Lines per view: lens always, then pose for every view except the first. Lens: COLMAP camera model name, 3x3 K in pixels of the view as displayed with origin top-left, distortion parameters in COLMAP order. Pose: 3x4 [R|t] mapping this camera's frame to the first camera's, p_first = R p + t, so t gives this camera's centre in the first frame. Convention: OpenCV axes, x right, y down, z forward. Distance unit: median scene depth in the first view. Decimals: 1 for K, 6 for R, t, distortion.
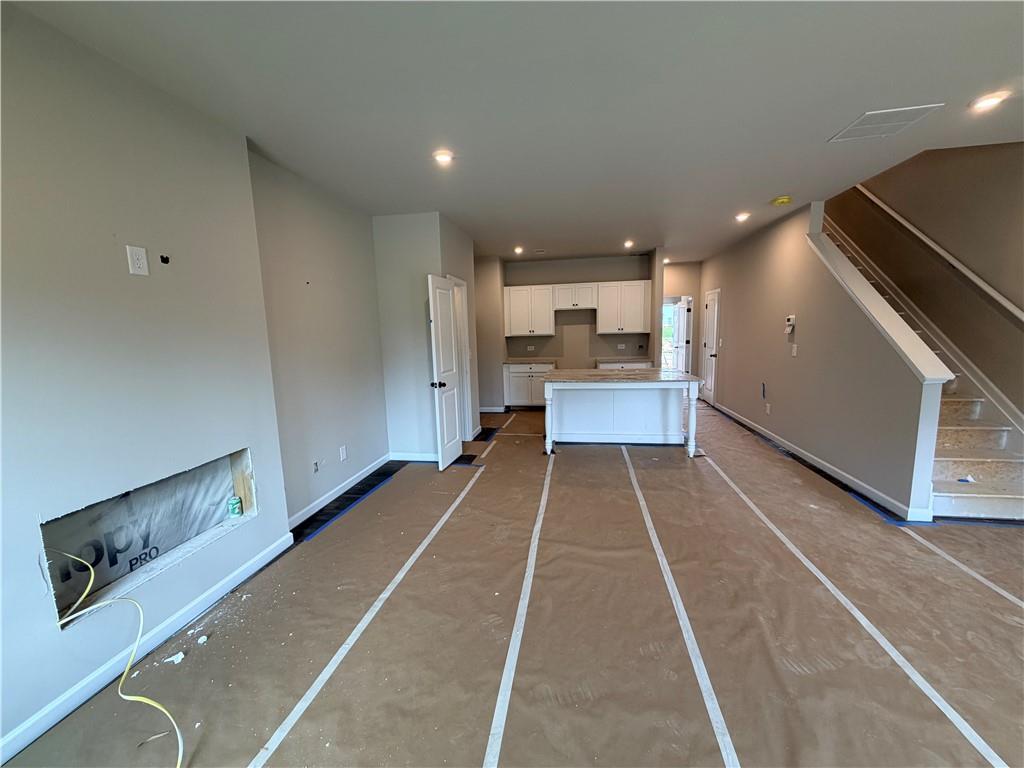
lens RADIAL K [[409.8, 0, 511.9], [0, 409.8, 384.4], [0, 0, 1]] dist [0.002805, -0.000425]
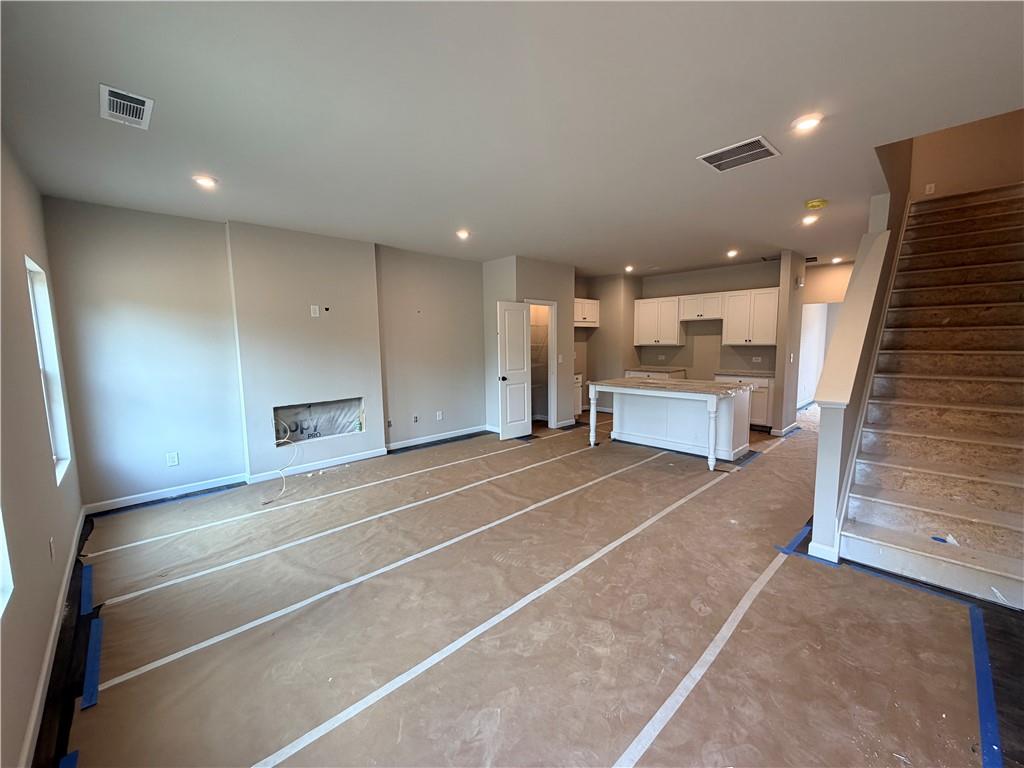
lens RADIAL K [[409.8, 0, 508.5], [0, 409.8, 384.5], [0, 0, 1]] dist [0.002805, -0.000425]
pose [[0.797639, 0.080919, -0.597682, 0.739849], [-0.089308, 0.995881, 0.015643, -0.002940], [0.596486, 0.040901, 0.801580, -0.125974]]
